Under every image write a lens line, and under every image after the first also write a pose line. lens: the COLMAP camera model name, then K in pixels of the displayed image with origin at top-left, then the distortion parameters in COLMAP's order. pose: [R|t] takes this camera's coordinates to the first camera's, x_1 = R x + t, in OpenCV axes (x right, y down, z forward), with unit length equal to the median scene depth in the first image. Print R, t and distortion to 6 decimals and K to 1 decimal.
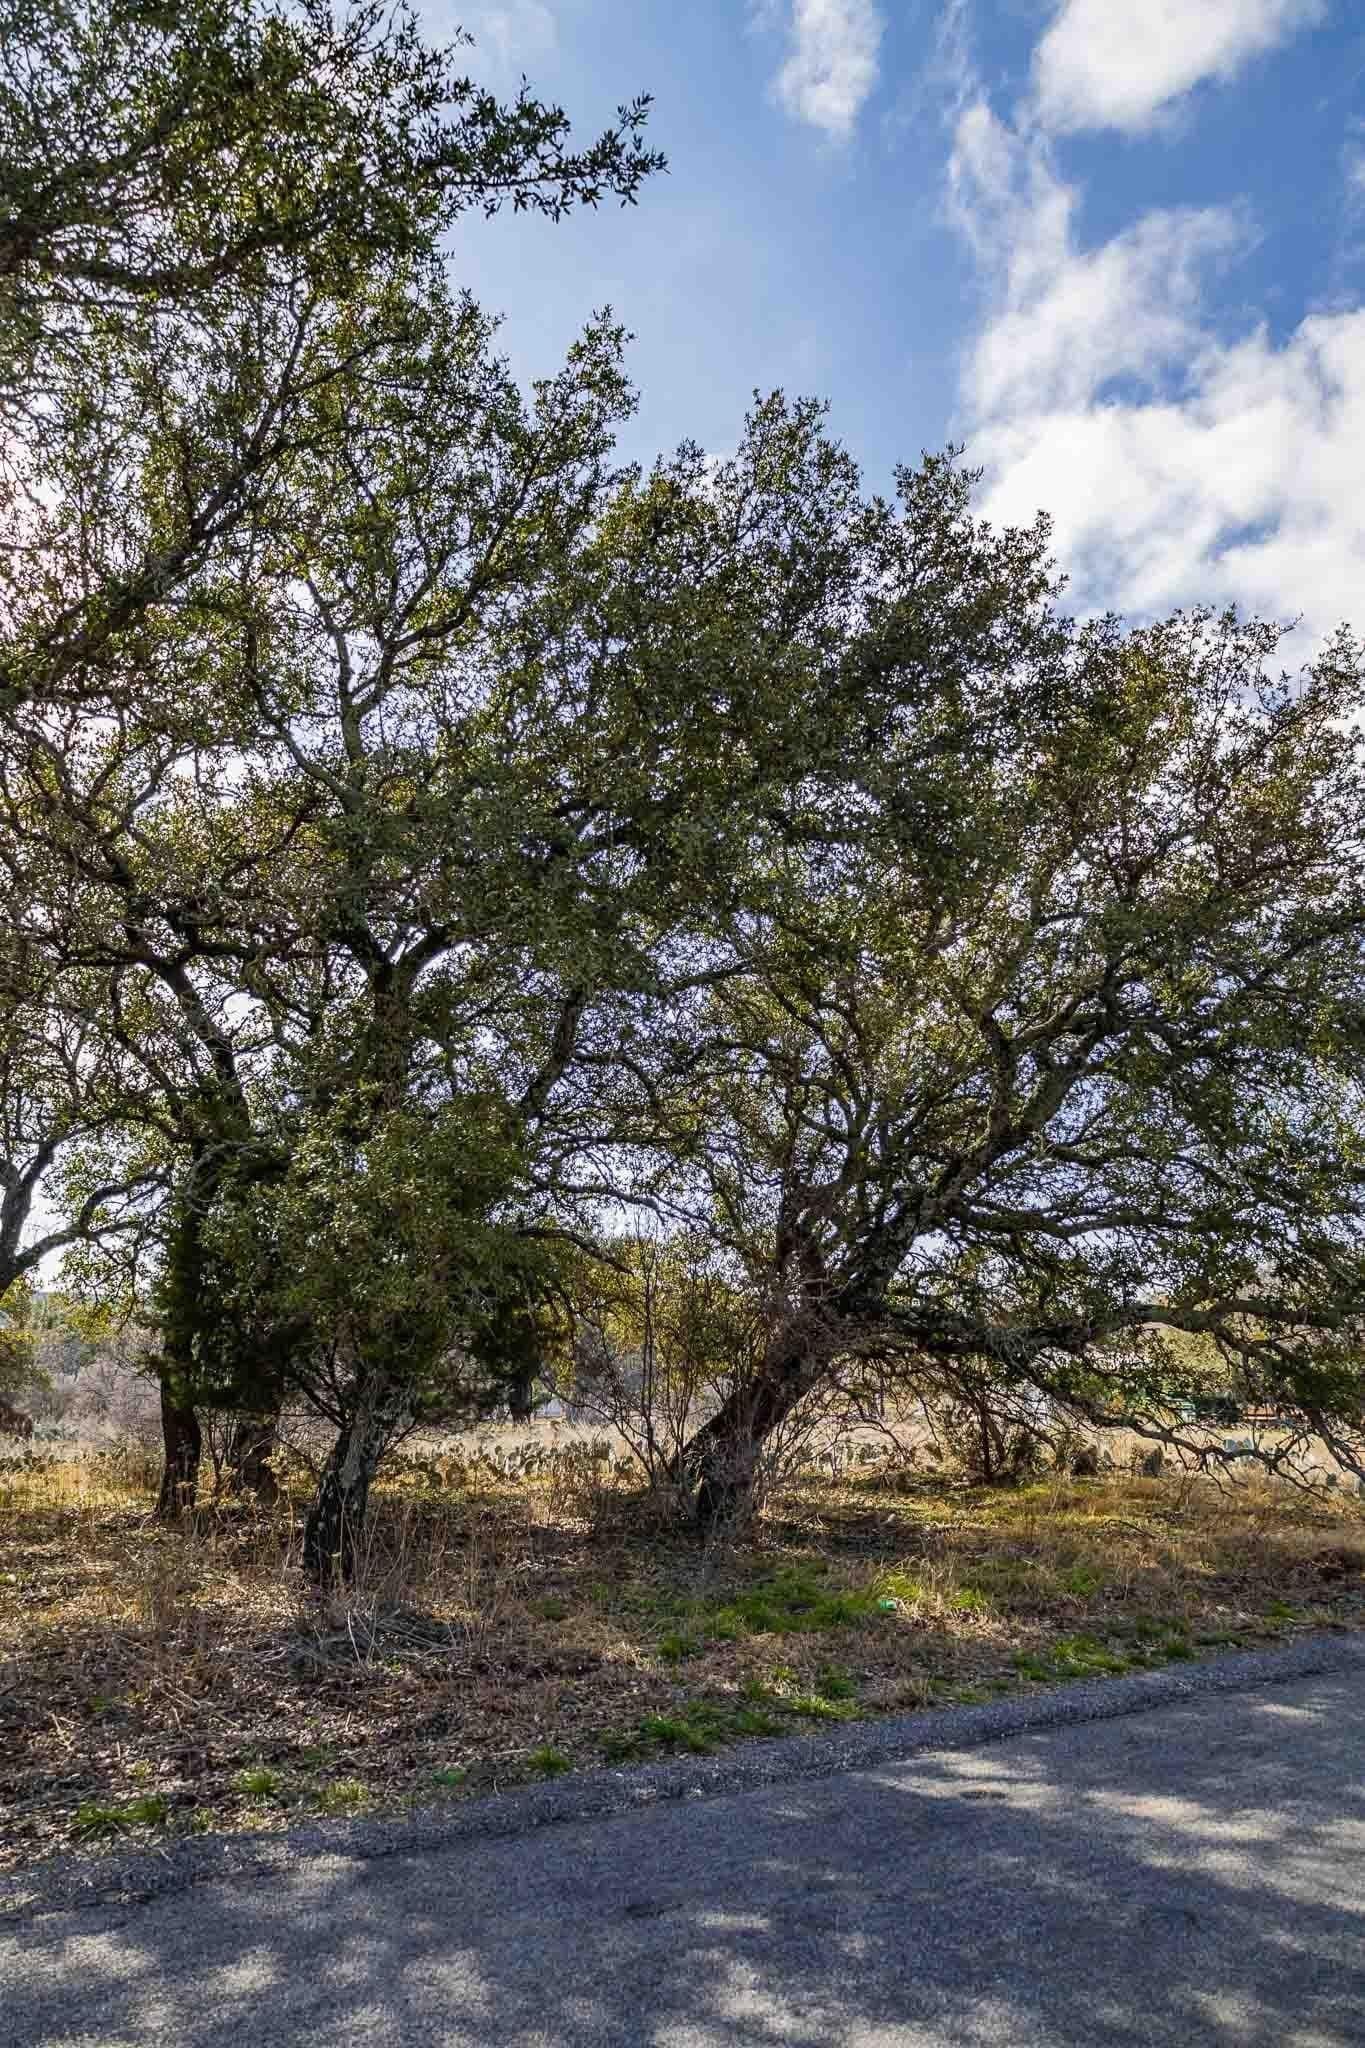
lens RADIAL K [[1251.5, 0, 682.5], [0, 1251.5, 1024.0], [0, 0, 1]] dist [0.002866, 0.000223]
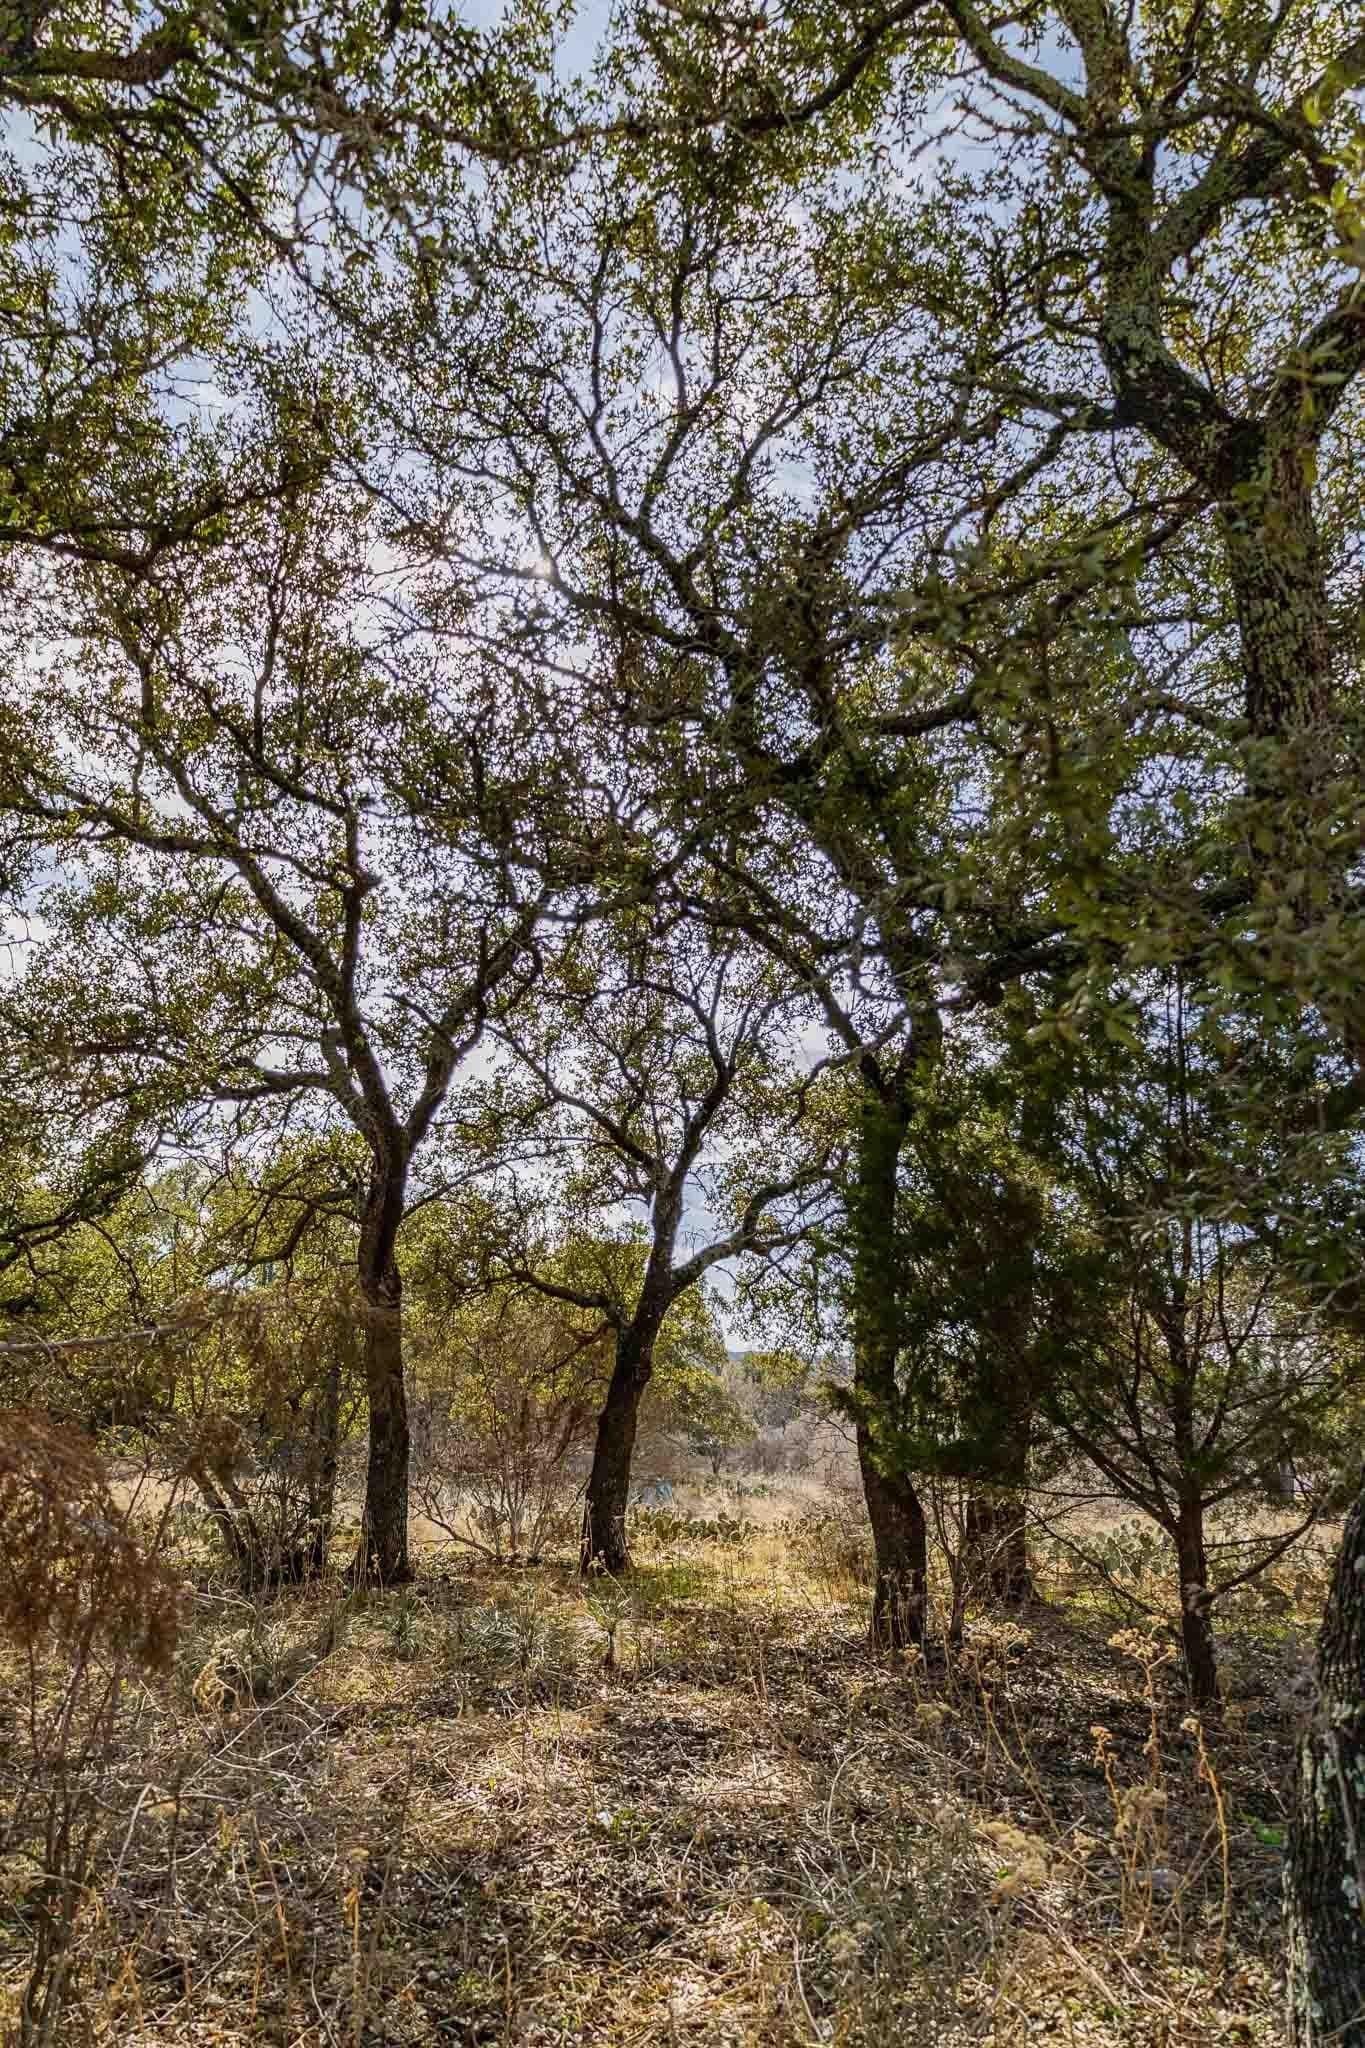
lens RADIAL K [[1251.5, 0, 682.5], [0, 1251.5, 1024.0], [0, 0, 1]] dist [0.002866, 0.000223]
pose [[0.867402, -0.125325, -0.481567, -0.117487], [0.102450, 0.992009, -0.073632, 0.086987], [0.486947, 0.014532, 0.873311, 0.291154]]
